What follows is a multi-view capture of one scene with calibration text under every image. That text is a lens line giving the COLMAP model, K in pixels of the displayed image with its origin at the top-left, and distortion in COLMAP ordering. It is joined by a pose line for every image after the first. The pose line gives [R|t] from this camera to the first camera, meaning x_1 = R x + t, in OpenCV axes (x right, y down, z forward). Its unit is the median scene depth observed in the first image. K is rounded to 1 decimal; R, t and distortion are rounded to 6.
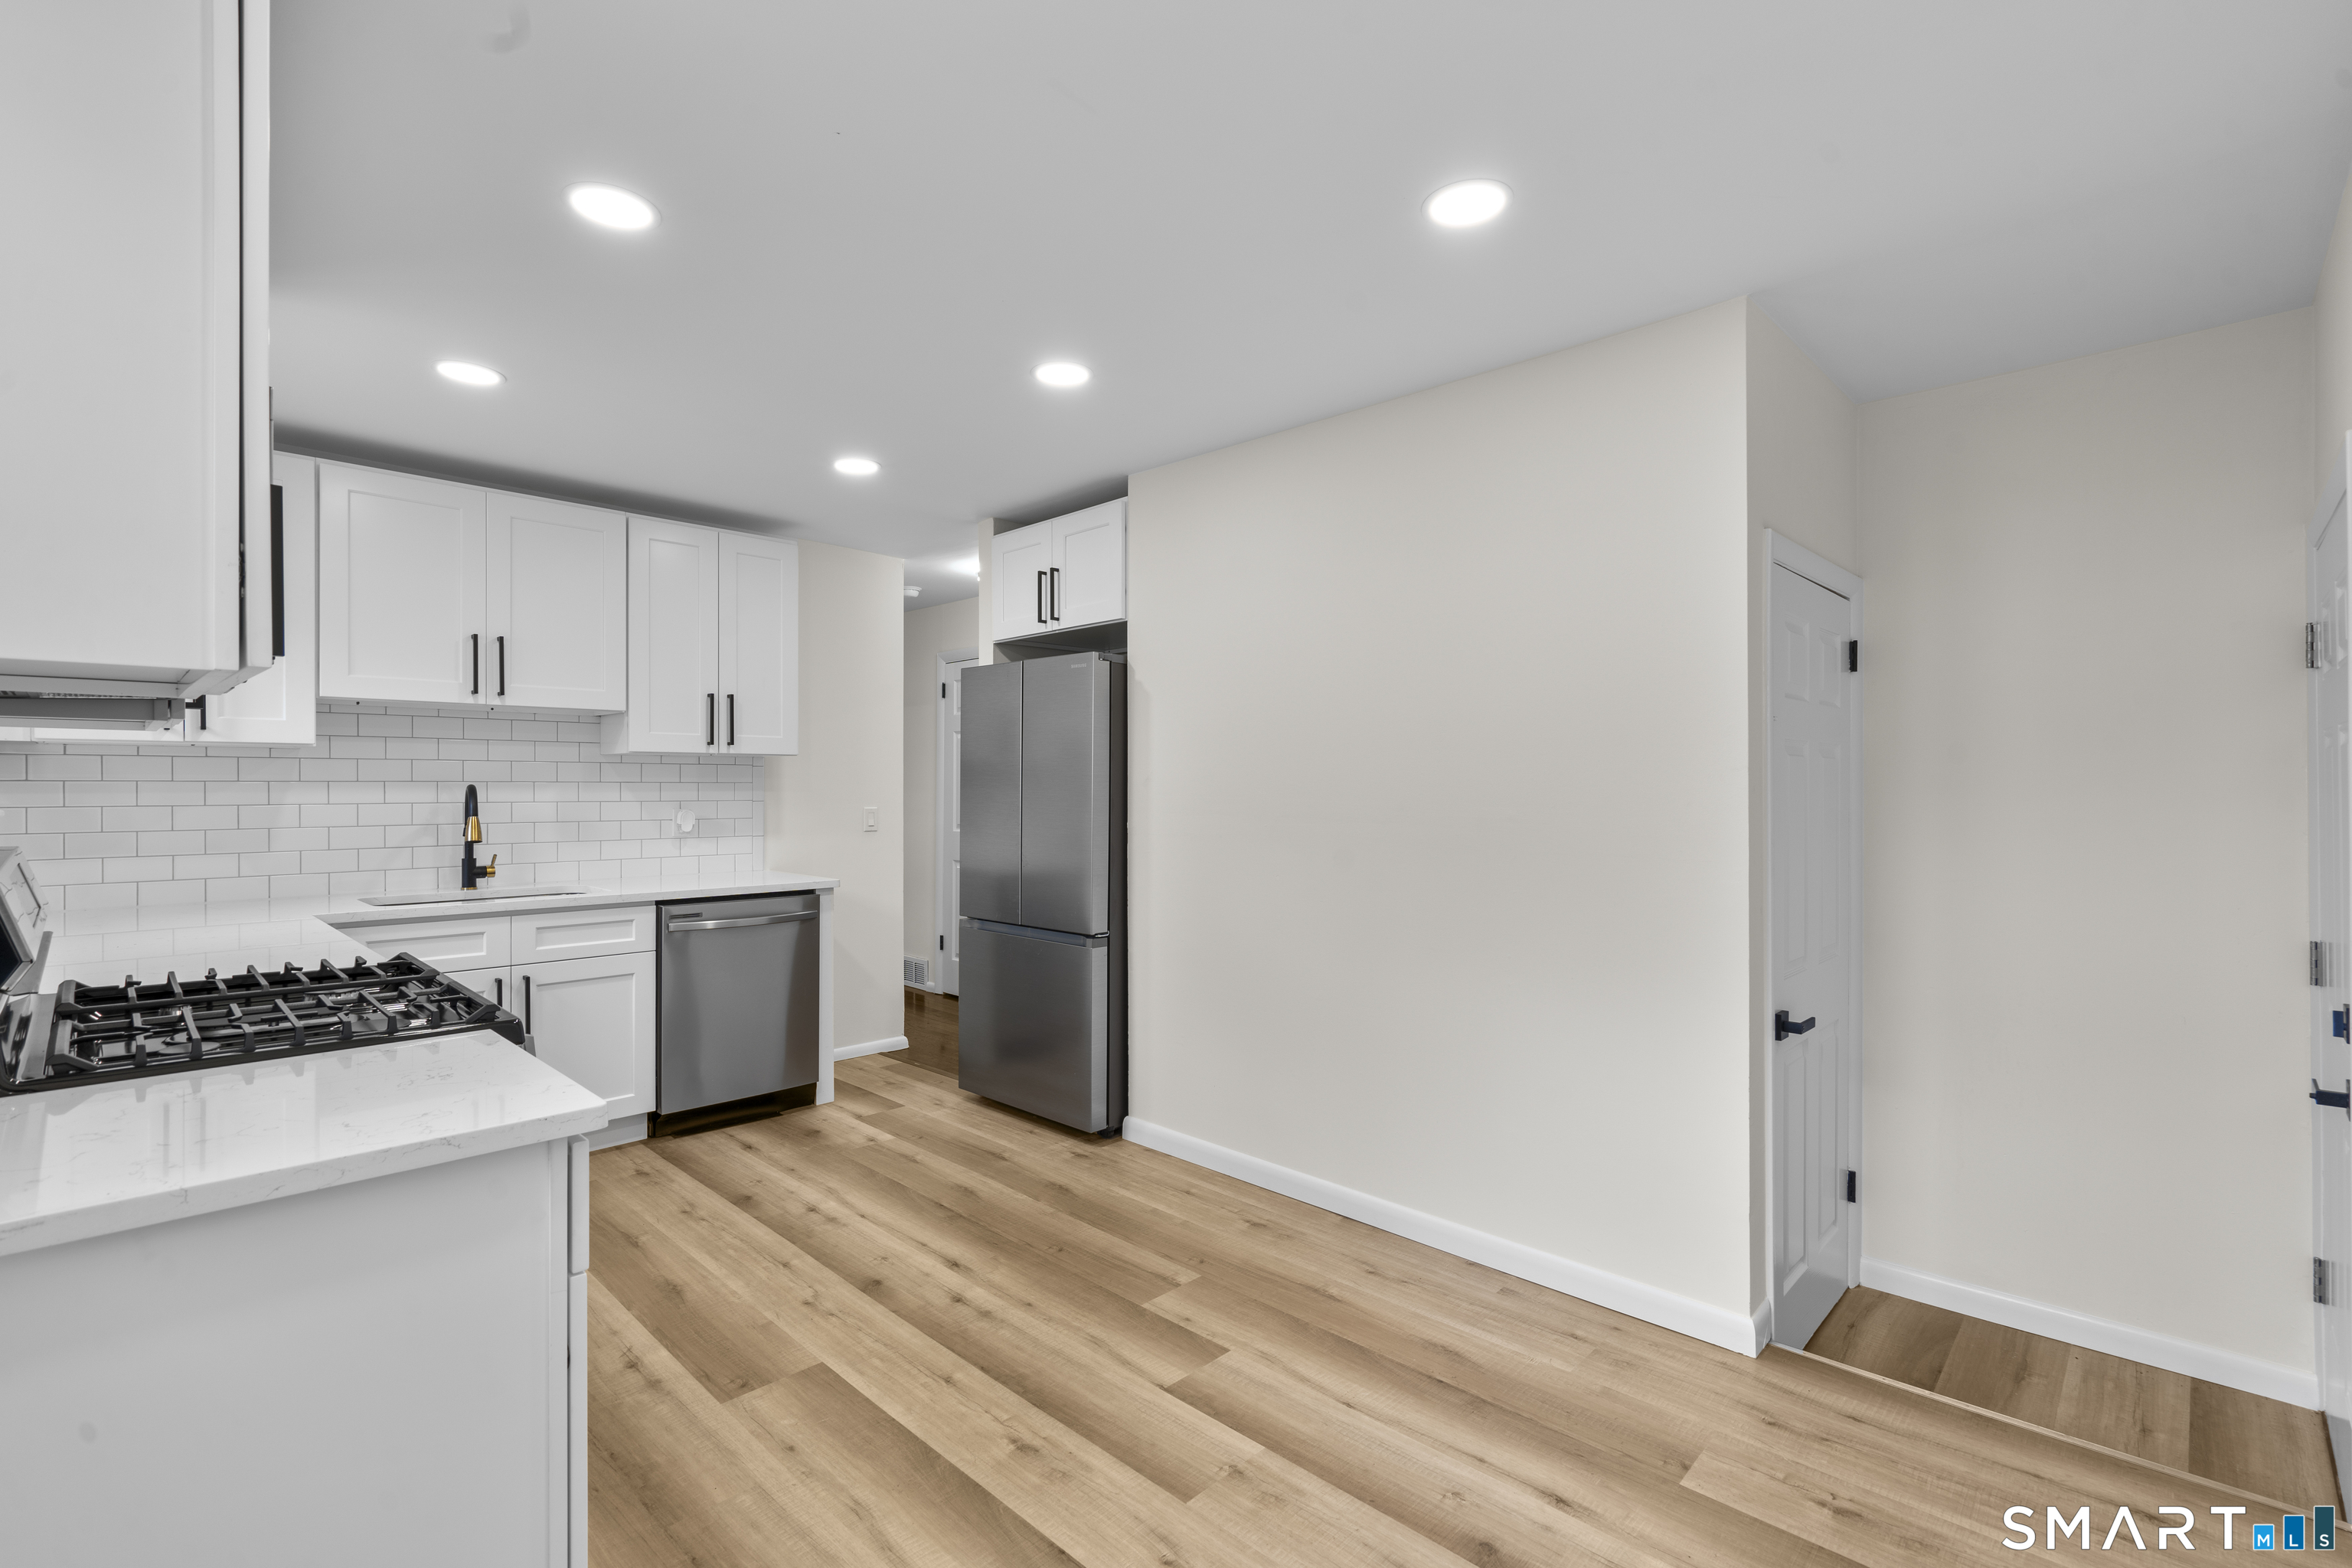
lens RADIAL K [[1052.4, 0, 1184.9], [0, 1052.4, 789.7], [0, 0, 1]] dist [-0.010438, 0.006065]
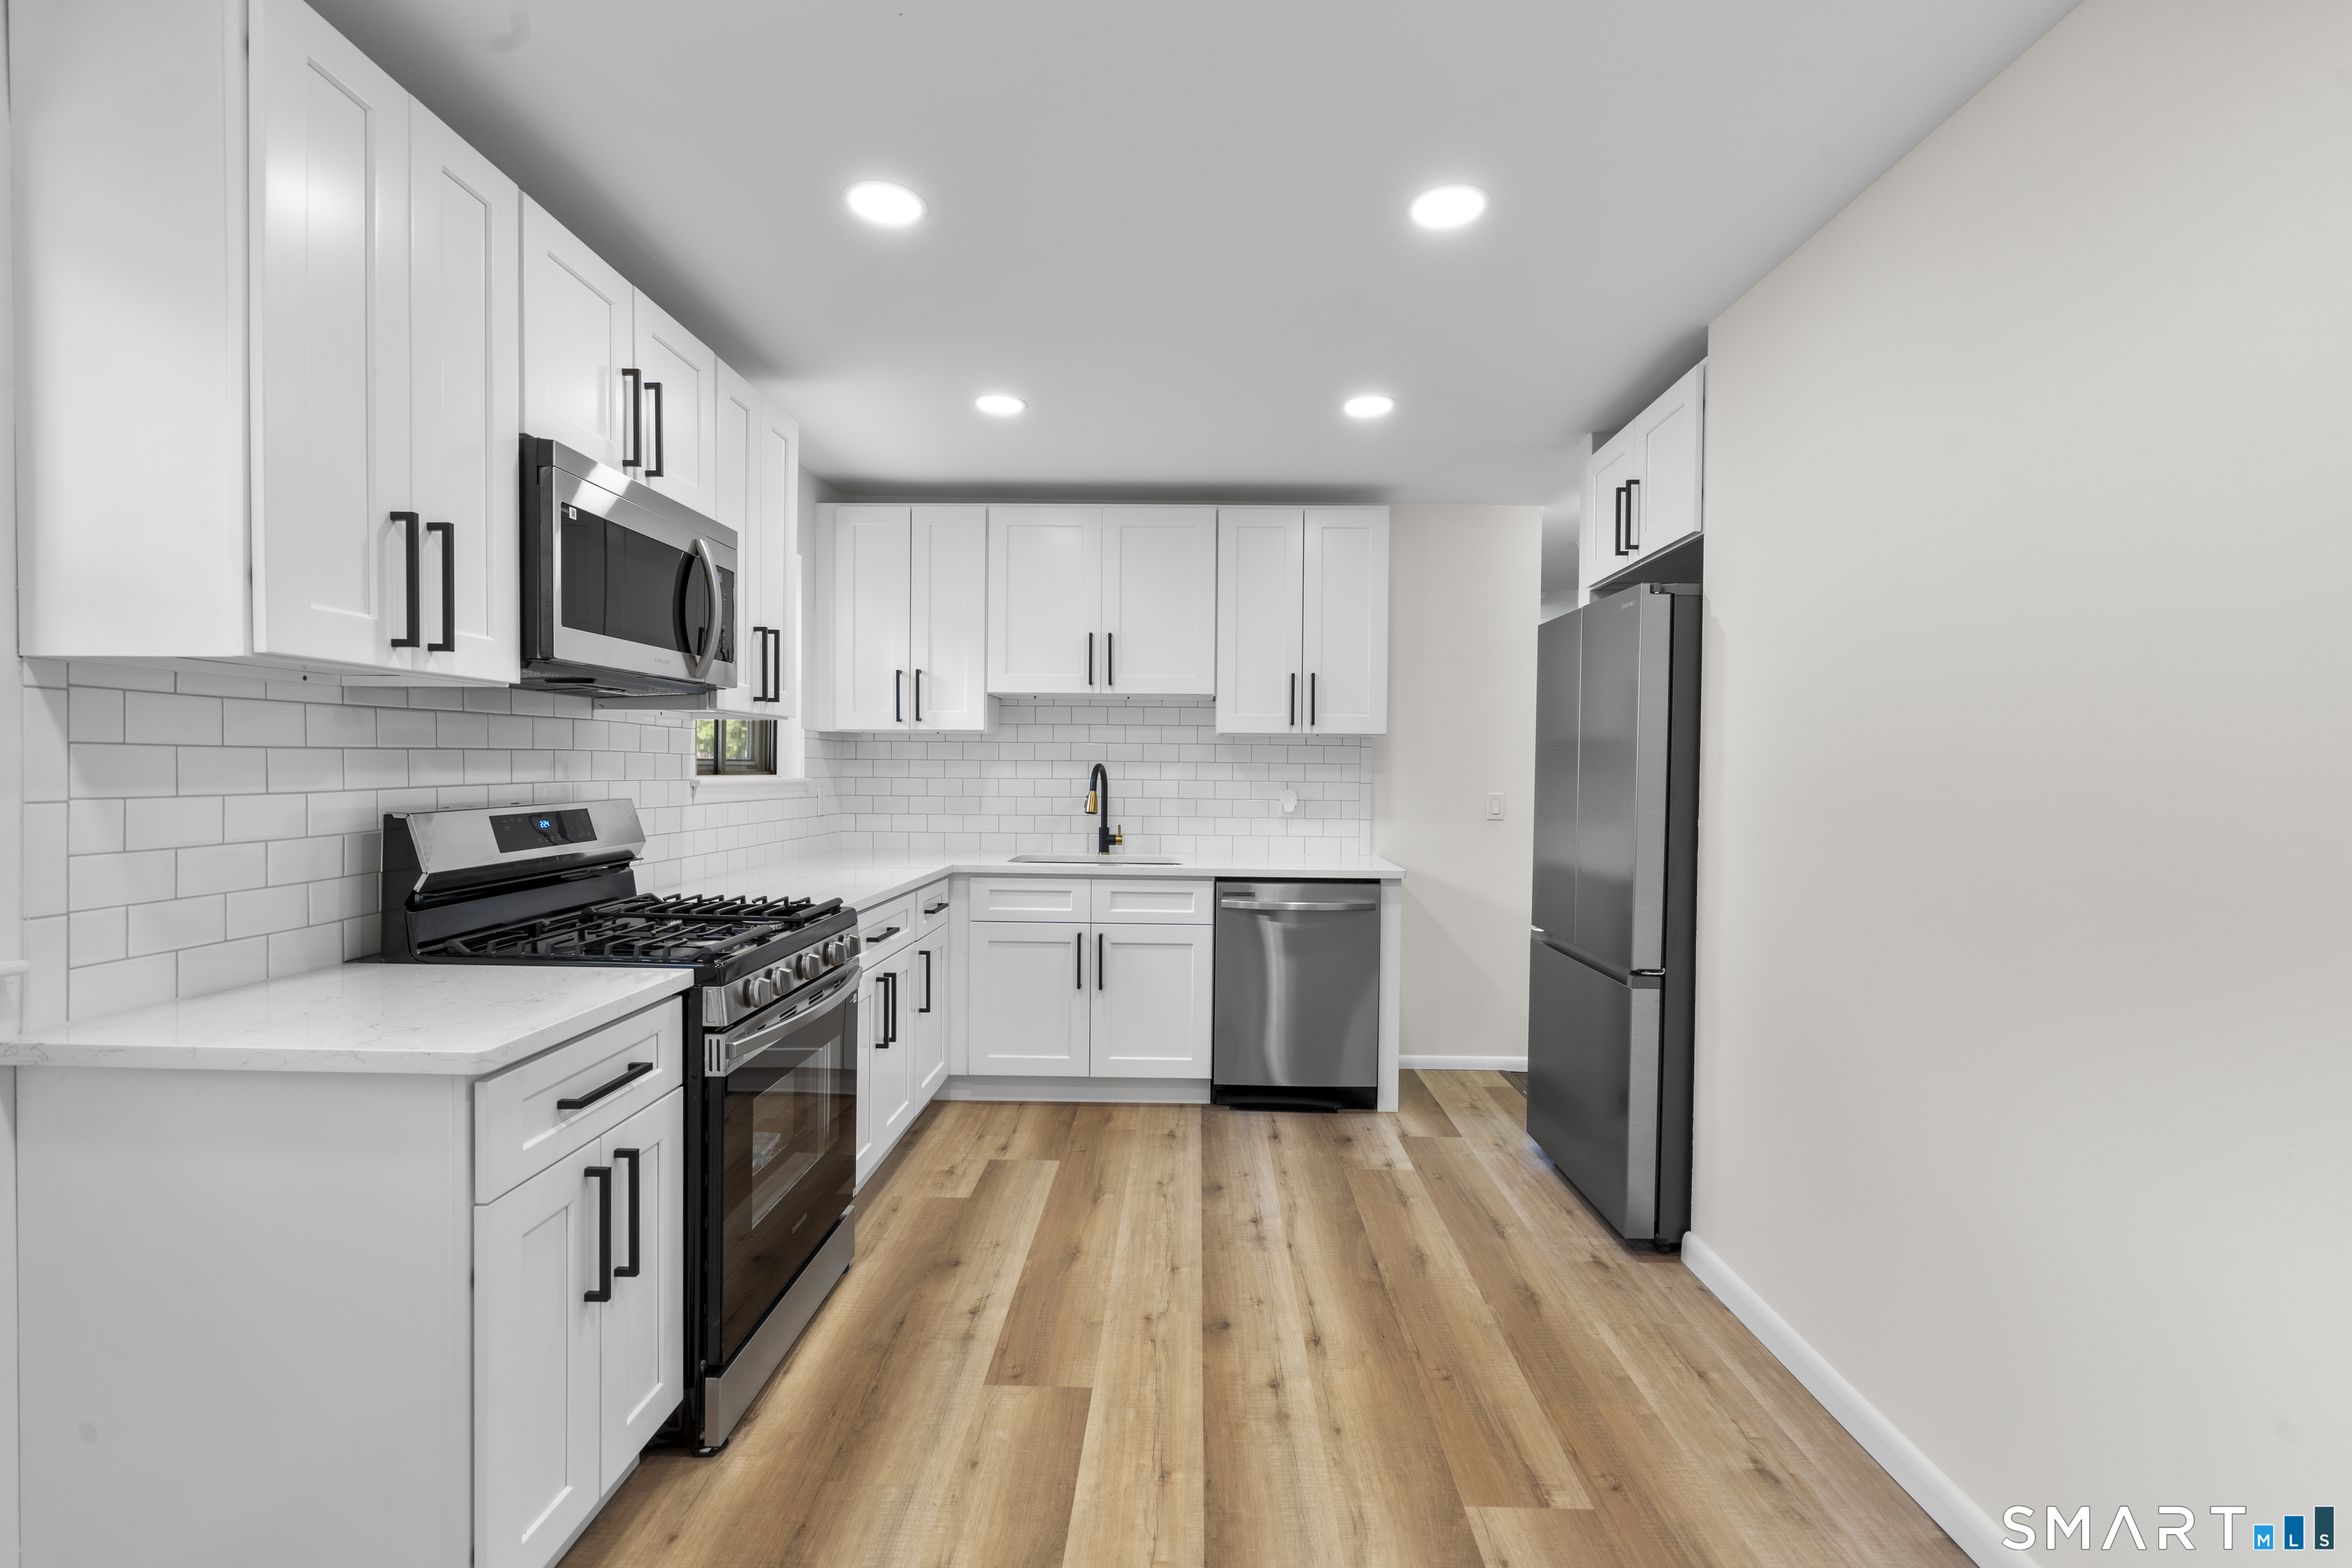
lens RADIAL K [[1052.4, 0, 1184.9], [0, 1052.4, 789.7], [0, 0, 1]] dist [-0.010438, 0.006065]
pose [[0.679910, 0.020094, -0.733020, 0.259748], [-0.012768, 0.999797, 0.015563, 0.005090], [0.733185, -0.001222, 0.680028, 0.304660]]
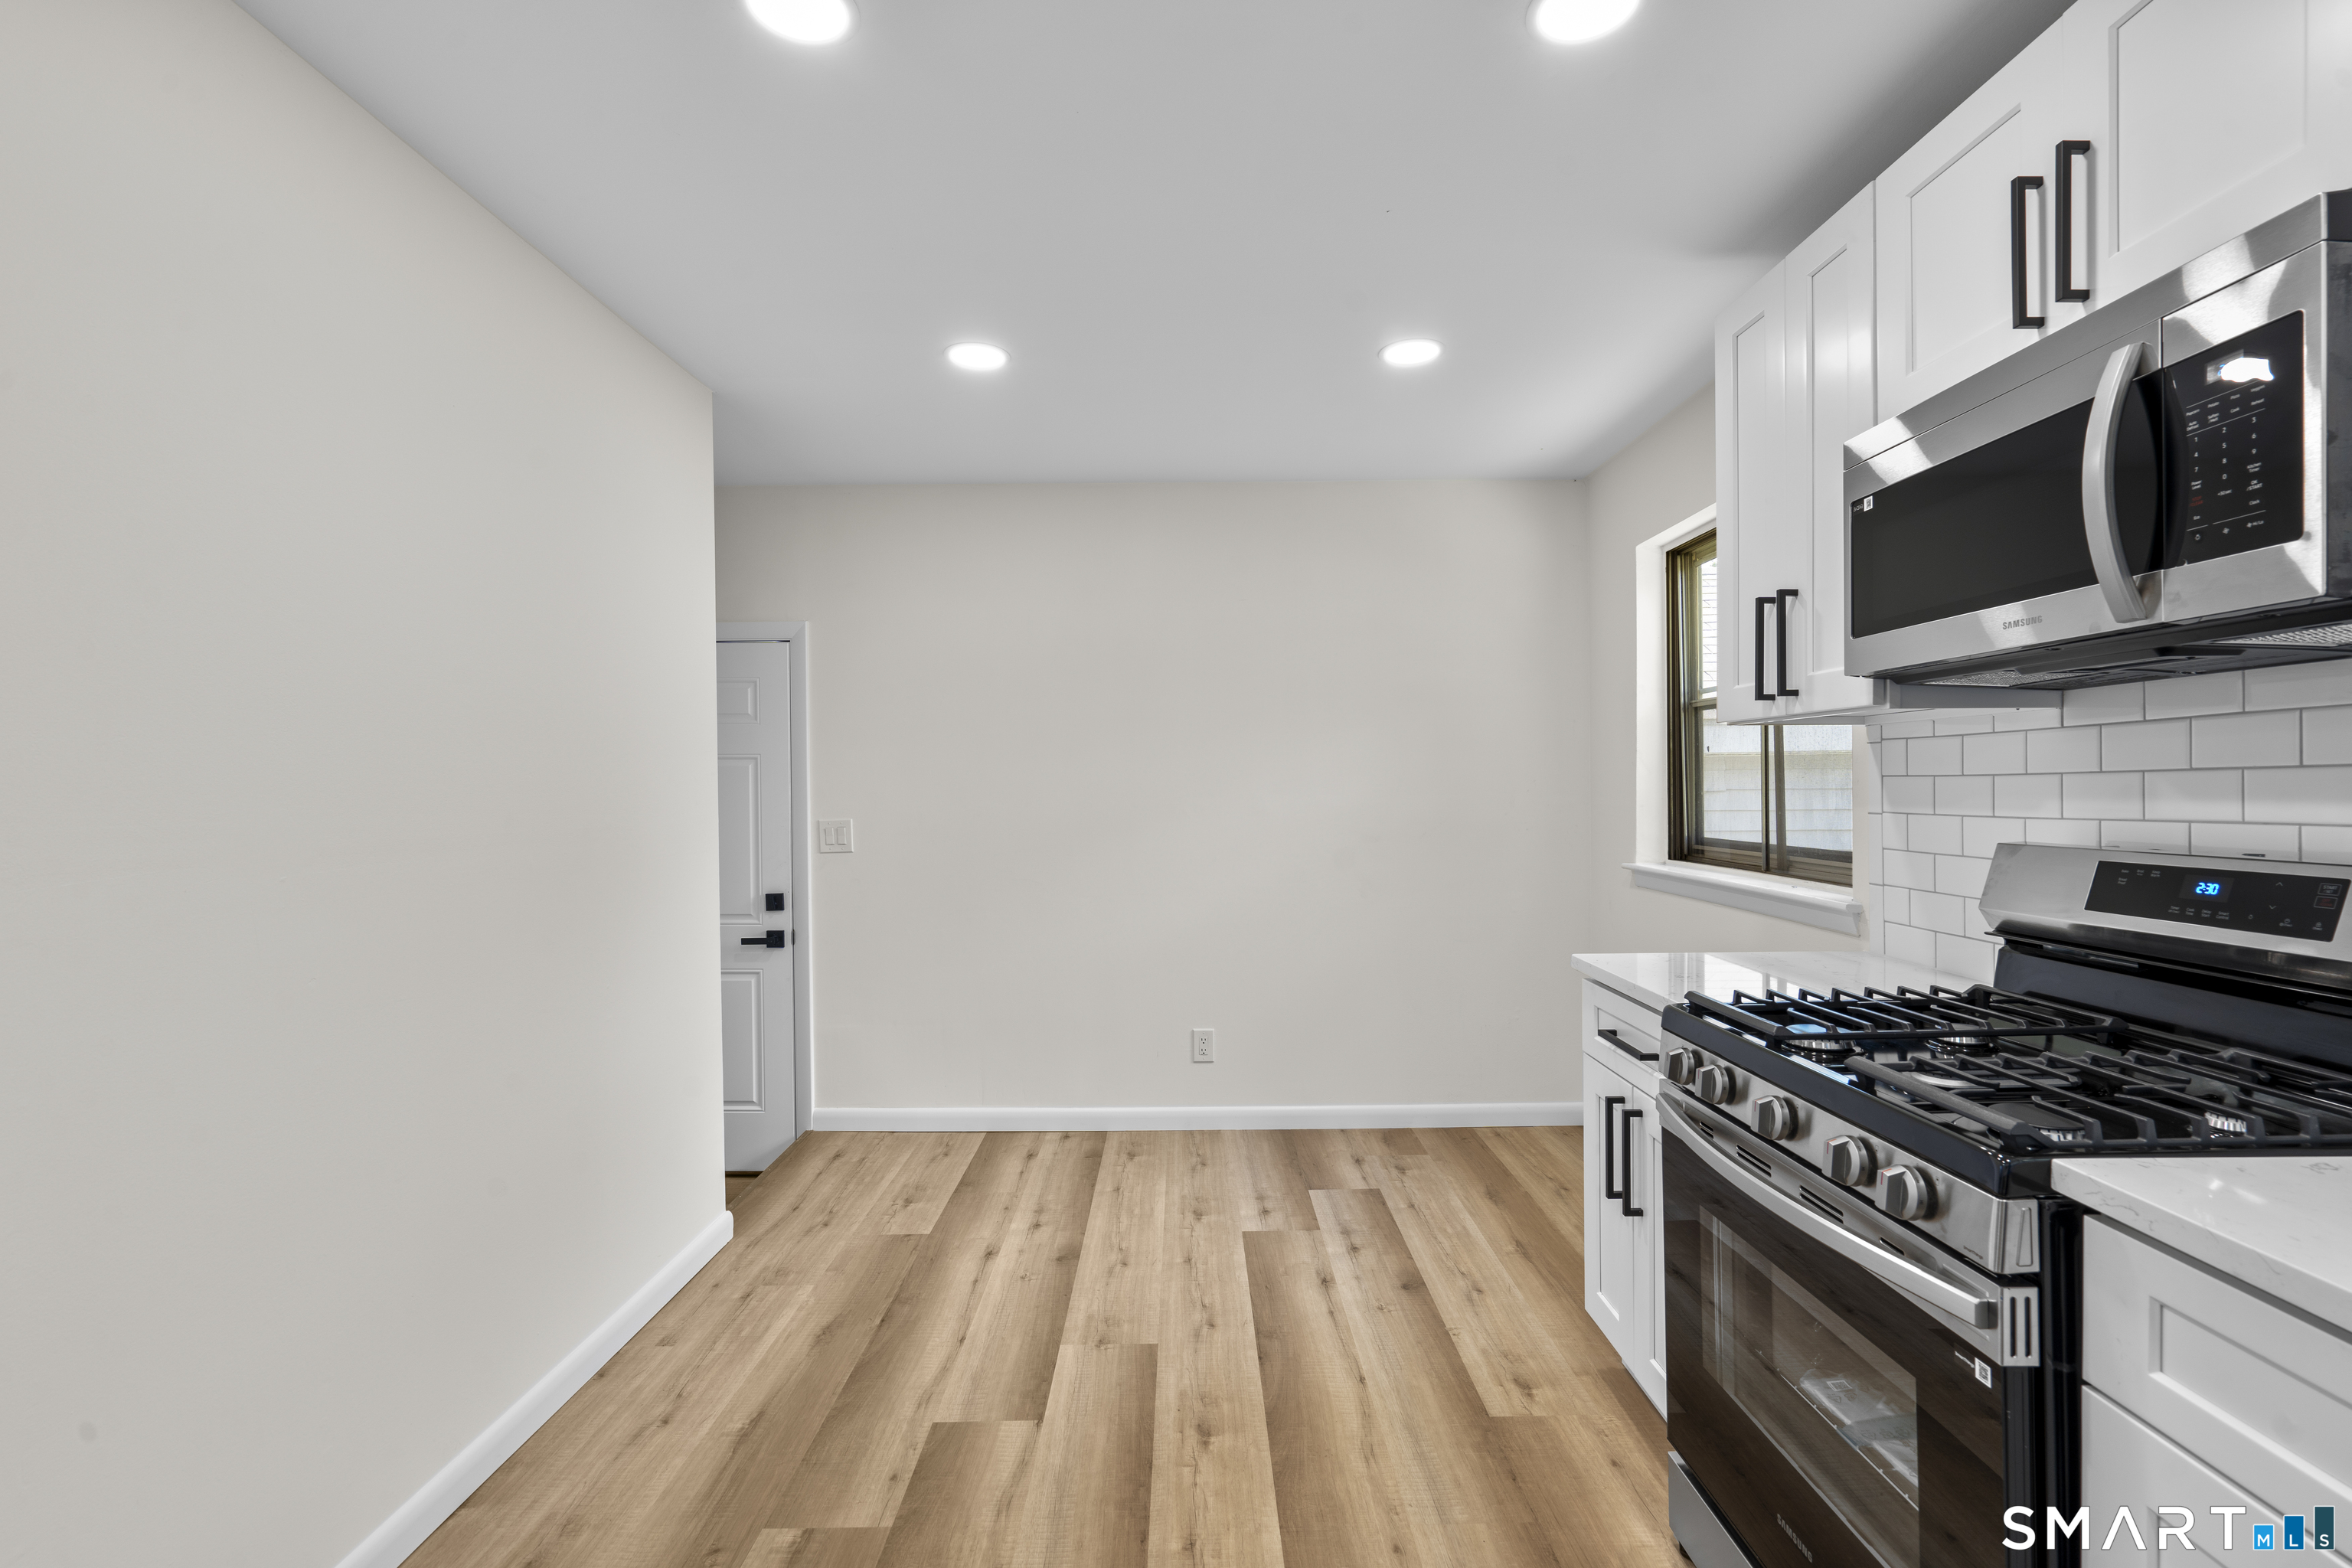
lens RADIAL K [[1052.4, 0, 1184.9], [0, 1052.4, 789.7], [0, 0, 1]] dist [-0.010438, 0.006065]
pose [[-0.689654, 0.001449, 0.724138, -0.535827], [0.012729, 0.999868, 0.010122, -0.005328], [-0.724027, 0.016199, -0.689581, 1.040346]]
